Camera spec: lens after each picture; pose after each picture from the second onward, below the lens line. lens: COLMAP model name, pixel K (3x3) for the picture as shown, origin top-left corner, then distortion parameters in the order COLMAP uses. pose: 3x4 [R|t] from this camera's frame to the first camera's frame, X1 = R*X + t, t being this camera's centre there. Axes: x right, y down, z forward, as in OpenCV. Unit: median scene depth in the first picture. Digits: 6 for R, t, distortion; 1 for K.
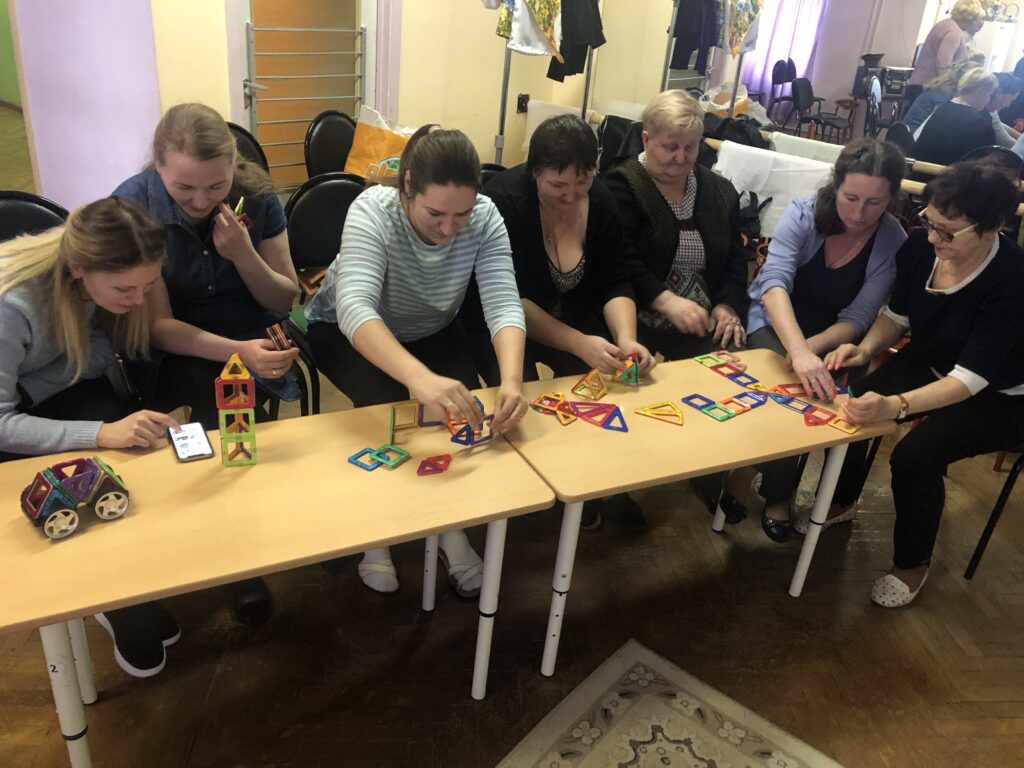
lens RADIAL K [[843.5, 0, 512.0], [0, 843.5, 384.0], [0, 0, 1]] dist [-0.002055, -0.002934]
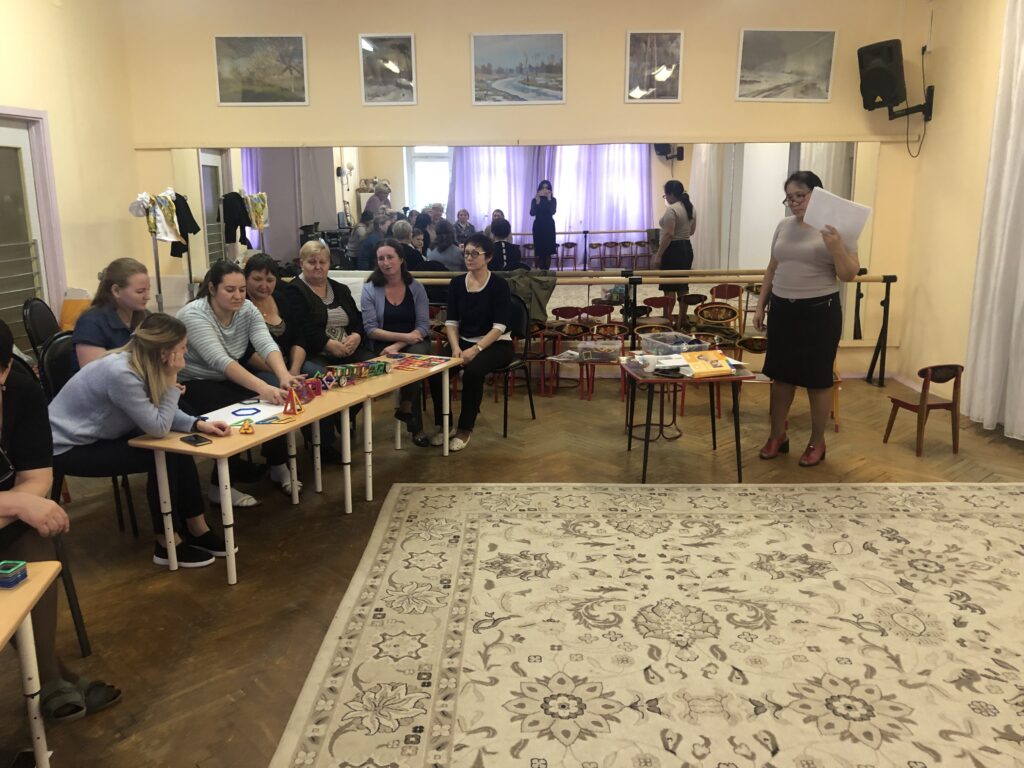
lens RADIAL K [[795.4, 0, 512.0], [0, 795.4, 384.0], [0, 0, 1]] dist [0.015228, -0.033658]
pose [[0.774972, -0.230832, 0.588332, -0.408405], [0.335198, 0.939316, -0.072994, 0.173687], [-0.535780, 0.253776, 0.805318, -0.450922]]
